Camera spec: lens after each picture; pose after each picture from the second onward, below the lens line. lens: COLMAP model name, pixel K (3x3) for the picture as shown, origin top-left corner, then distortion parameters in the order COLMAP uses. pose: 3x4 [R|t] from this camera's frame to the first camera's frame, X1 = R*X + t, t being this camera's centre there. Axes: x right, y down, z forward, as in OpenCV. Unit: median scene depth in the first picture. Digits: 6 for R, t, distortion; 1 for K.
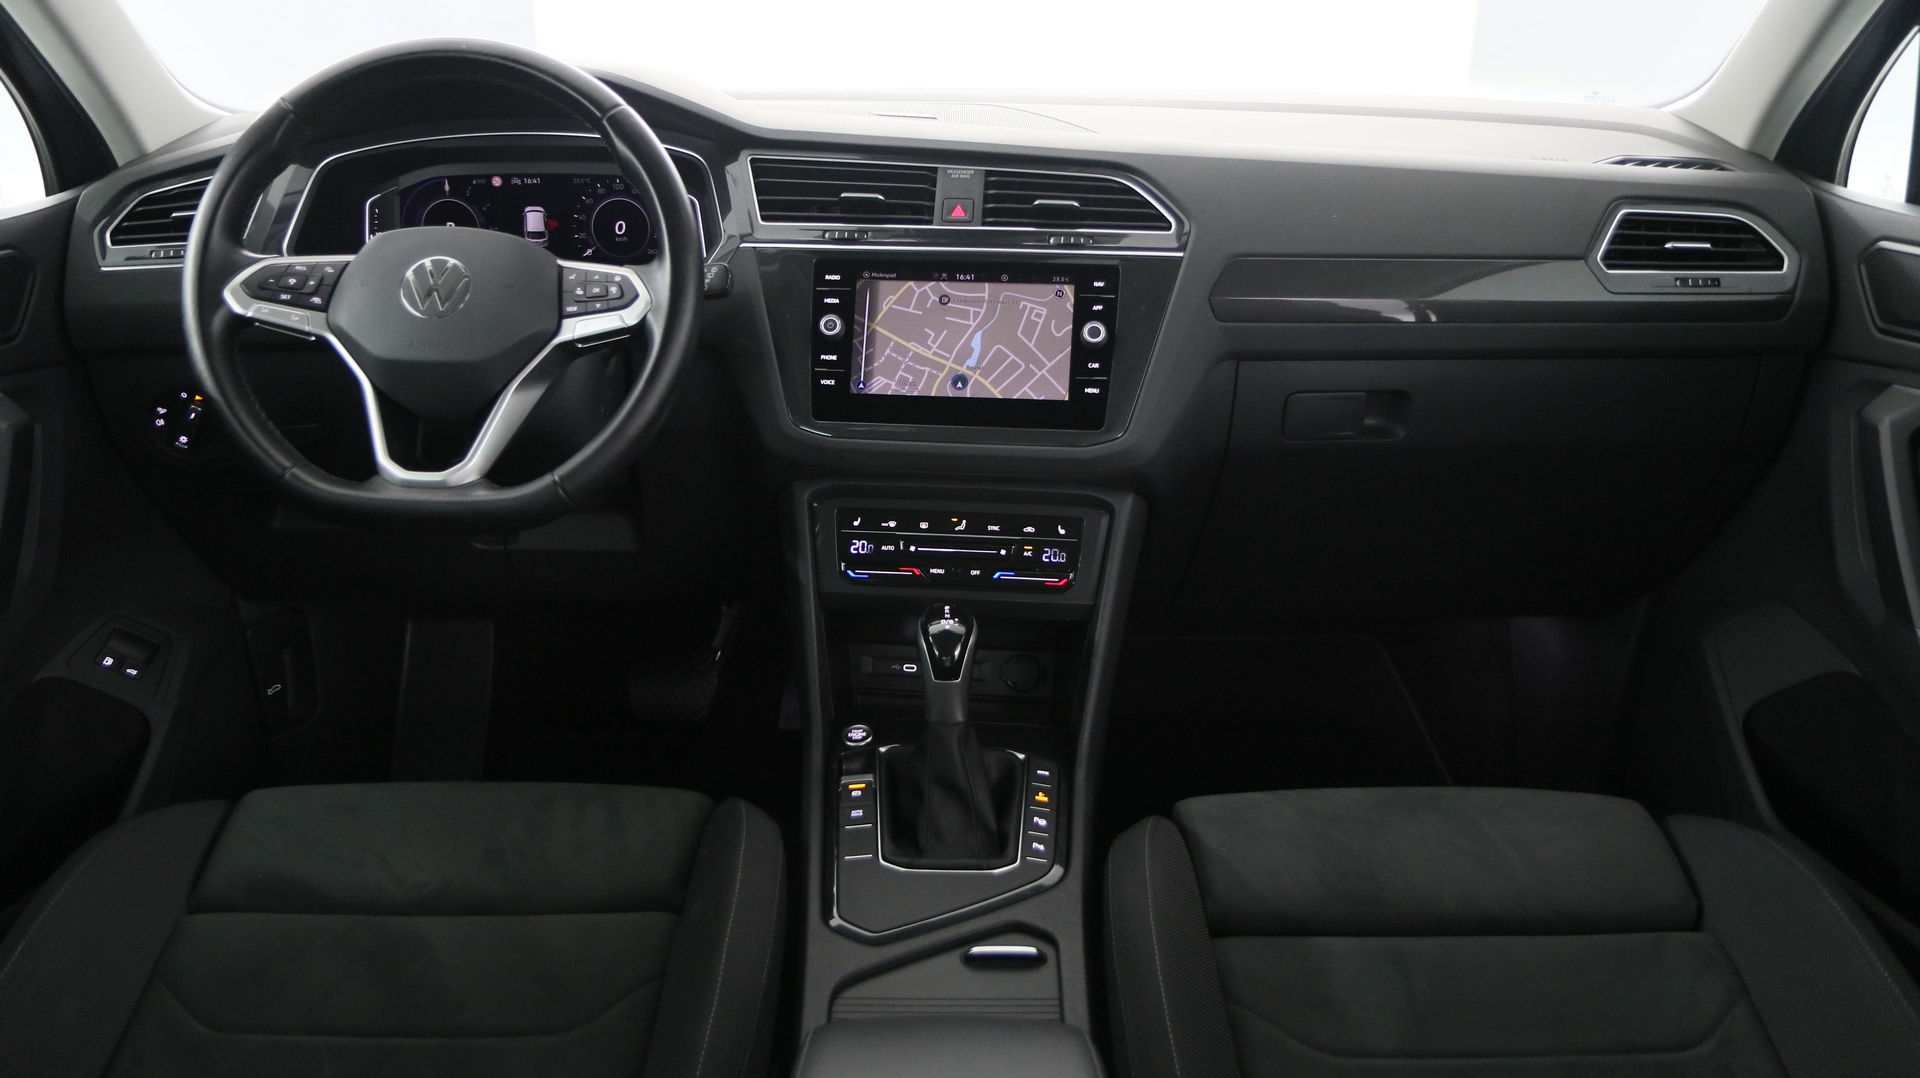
lens RADIAL K [[1483.6, 0, 960.7], [0, 1483.6, 543.6], [0, 0, 1]] dist [-0.018232, 0.016450]
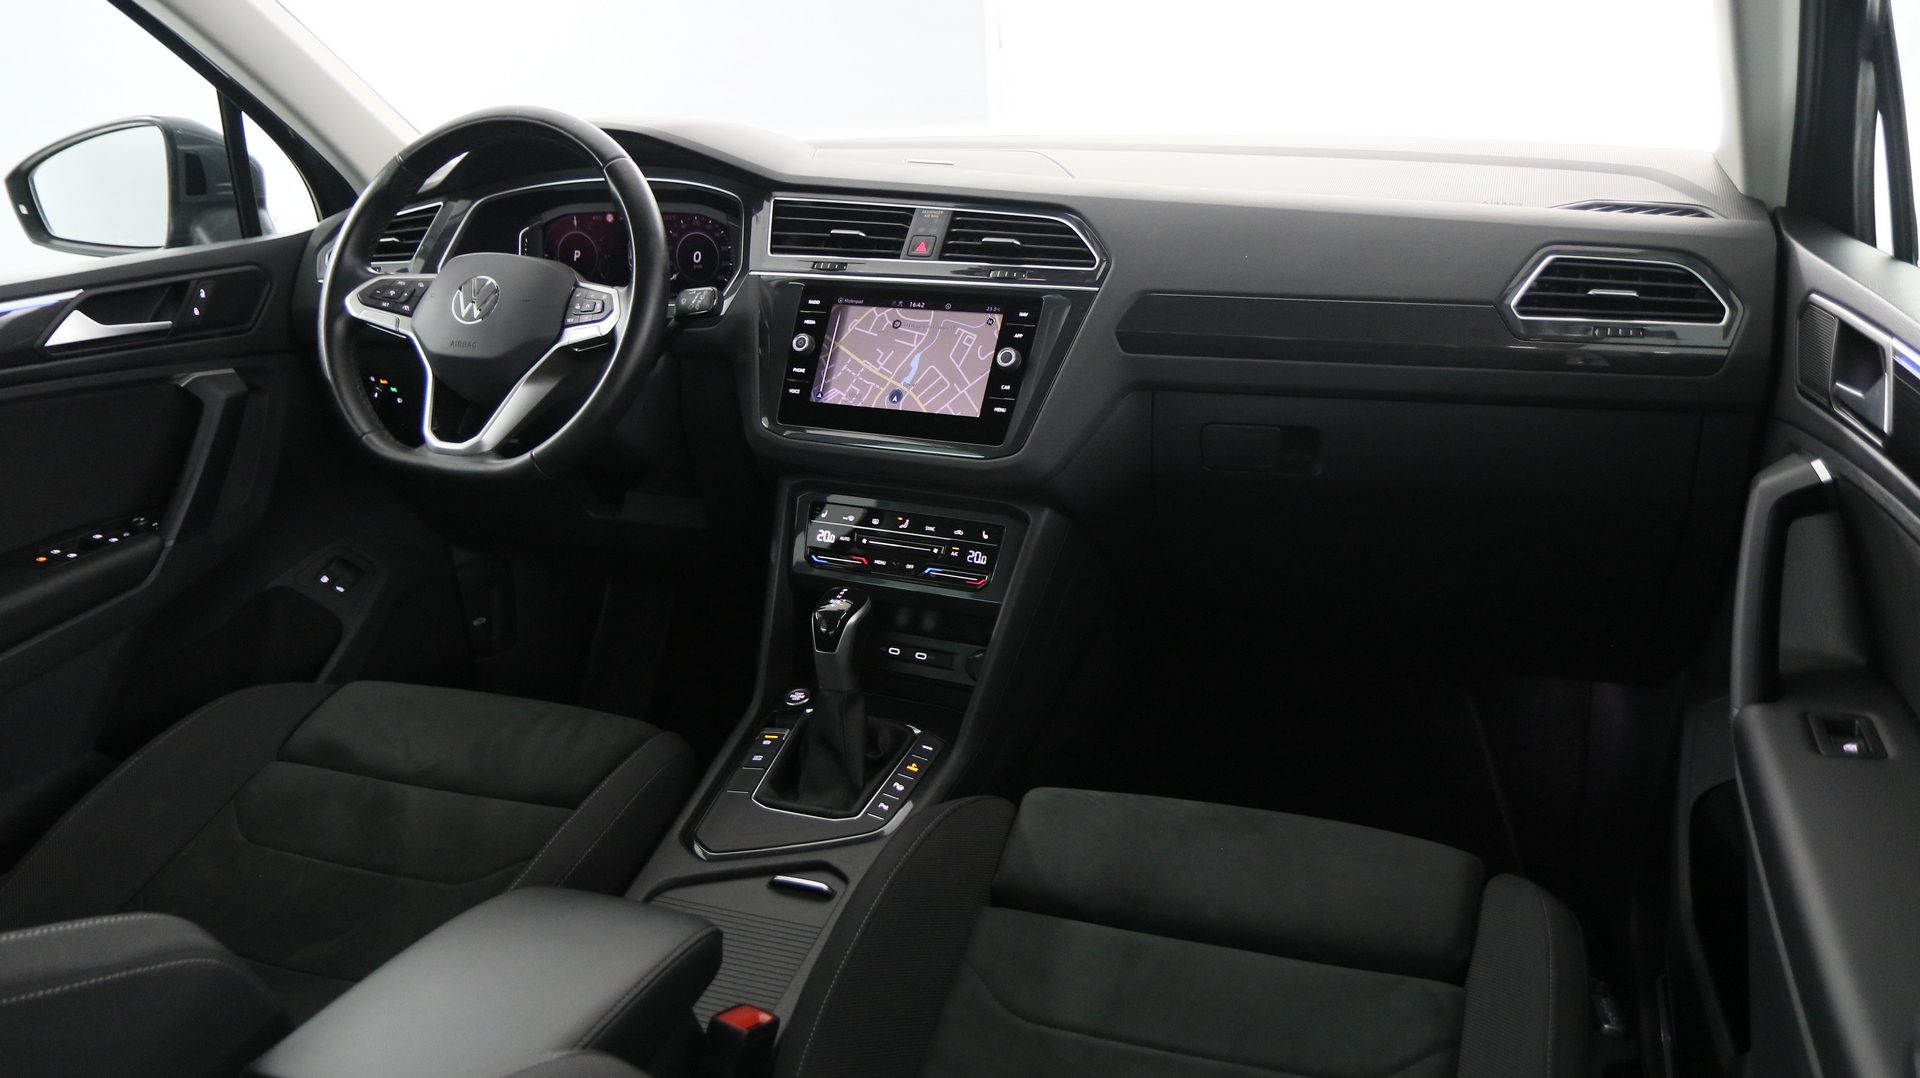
lens RADIAL K [[1483.6, 0, 960.8], [0, 1483.6, 550.4], [0, 0, 1]] dist [-0.018232, 0.016450]
pose [[0.934389, 0.084927, -0.345982, 0.443086], [-0.091578, 0.995794, -0.002890, 0.007108], [0.344282, 0.034385, 0.938237, -0.044118]]
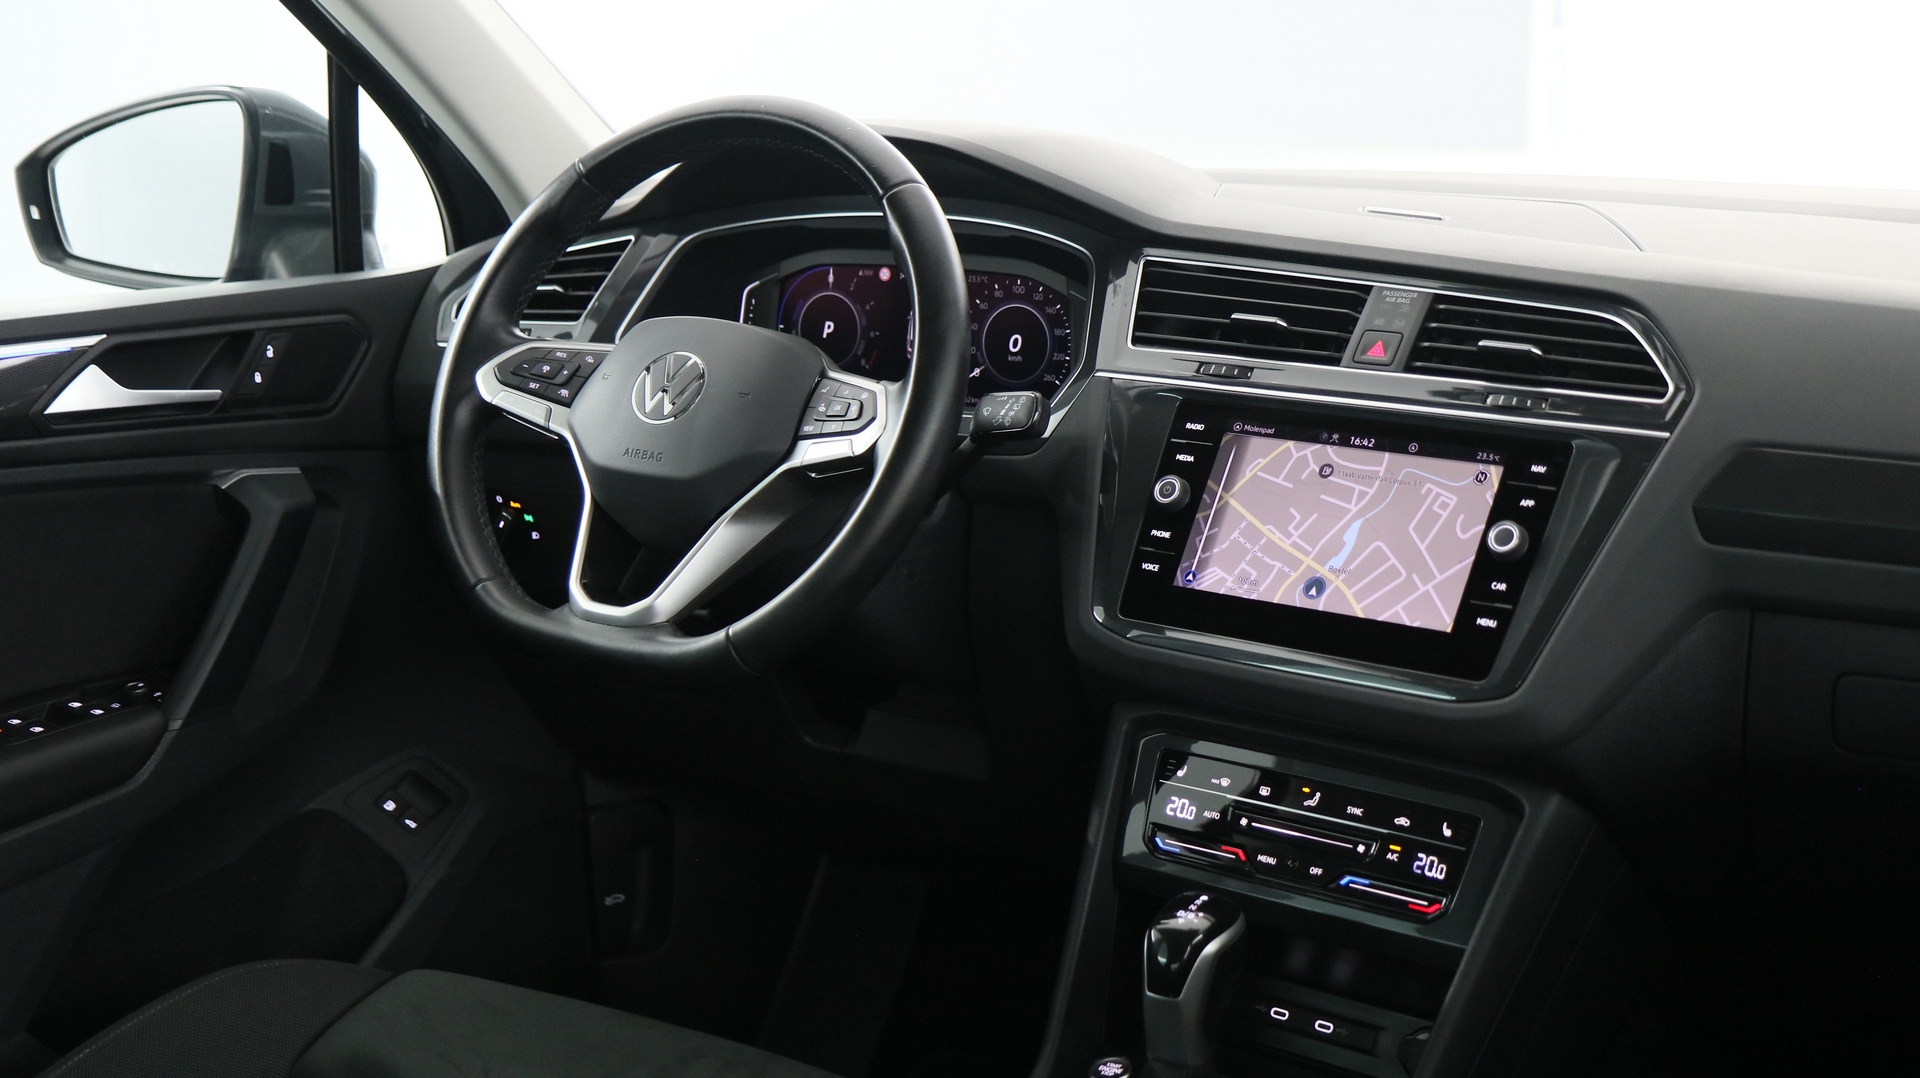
lens RADIAL K [[2553.2, 0, 955.5], [0, 2553.2, 548.9], [0, 0, 1]] dist [0.010495, 0.000000]
pose [[0.844461, 0.109707, -0.524261, 0.473685], [-0.186673, 0.977711, -0.096092, 0.018789], [0.502034, 0.179011, 0.846119, -0.093037]]
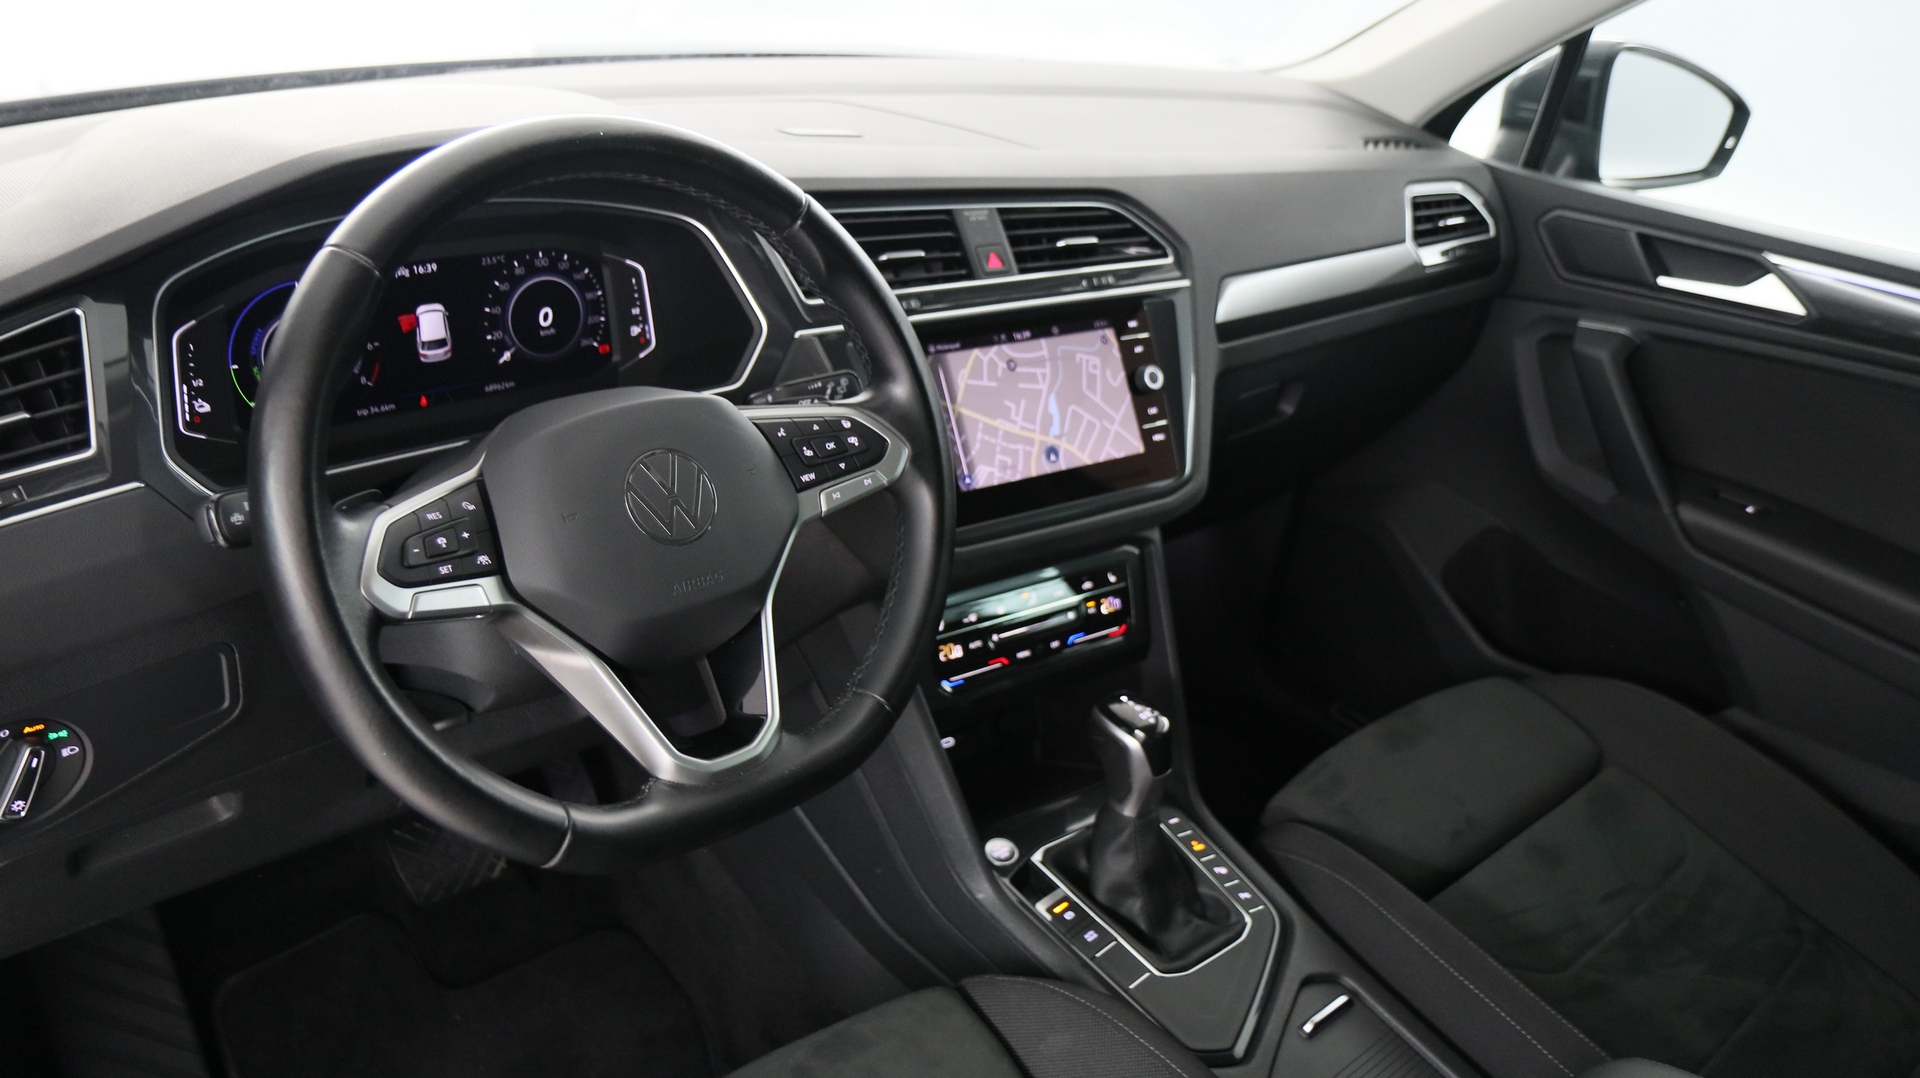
lens RADIAL K [[1483.6, 0, 969.5], [0, 1483.6, 559.3], [0, 0, 1]] dist [-0.018232, 0.016450]
pose [[0.736600, -0.243406, 0.631010, -0.623070], [0.152091, 0.968711, 0.196129, -0.230196], [-0.659006, -0.048498, 0.750573, 0.339356]]
